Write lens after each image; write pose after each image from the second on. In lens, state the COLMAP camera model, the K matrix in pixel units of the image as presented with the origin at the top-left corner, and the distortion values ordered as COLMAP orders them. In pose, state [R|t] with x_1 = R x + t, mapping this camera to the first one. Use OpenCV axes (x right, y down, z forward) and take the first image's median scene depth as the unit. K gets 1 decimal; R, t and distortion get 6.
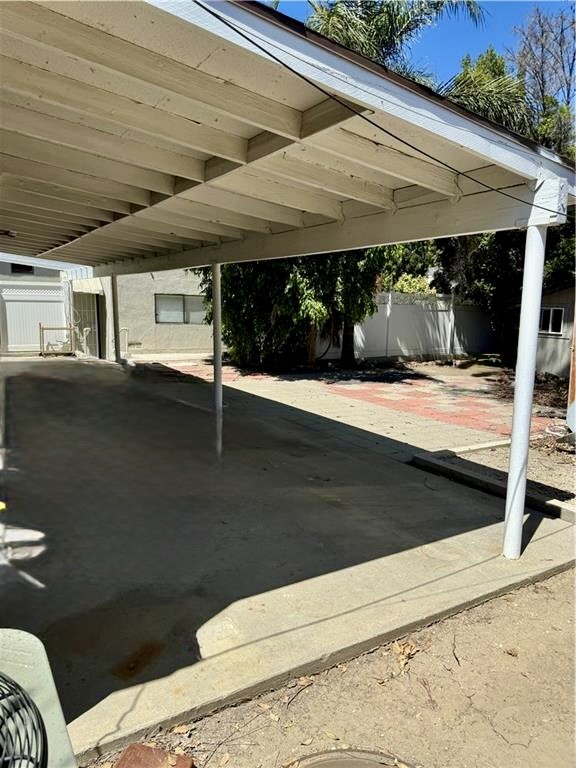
lens RADIAL K [[542.1, 0, 287.9], [0, 542.1, 377.8], [0, 0, 1]] dist [0.013797, -0.031554]
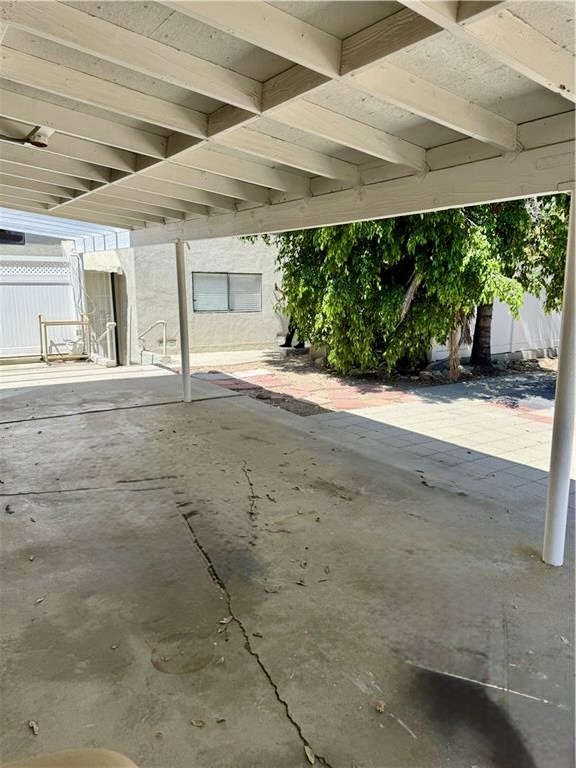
lens RADIAL K [[542.1, 0, 288.6], [0, 542.1, 389.8], [0, 0, 1]] dist [0.013797, -0.031554]
pose [[0.998334, -0.020314, 0.054009, -0.172602], [0.017006, 0.997992, 0.061021, -0.041525], [-0.055140, -0.060001, 0.996674, 0.274767]]
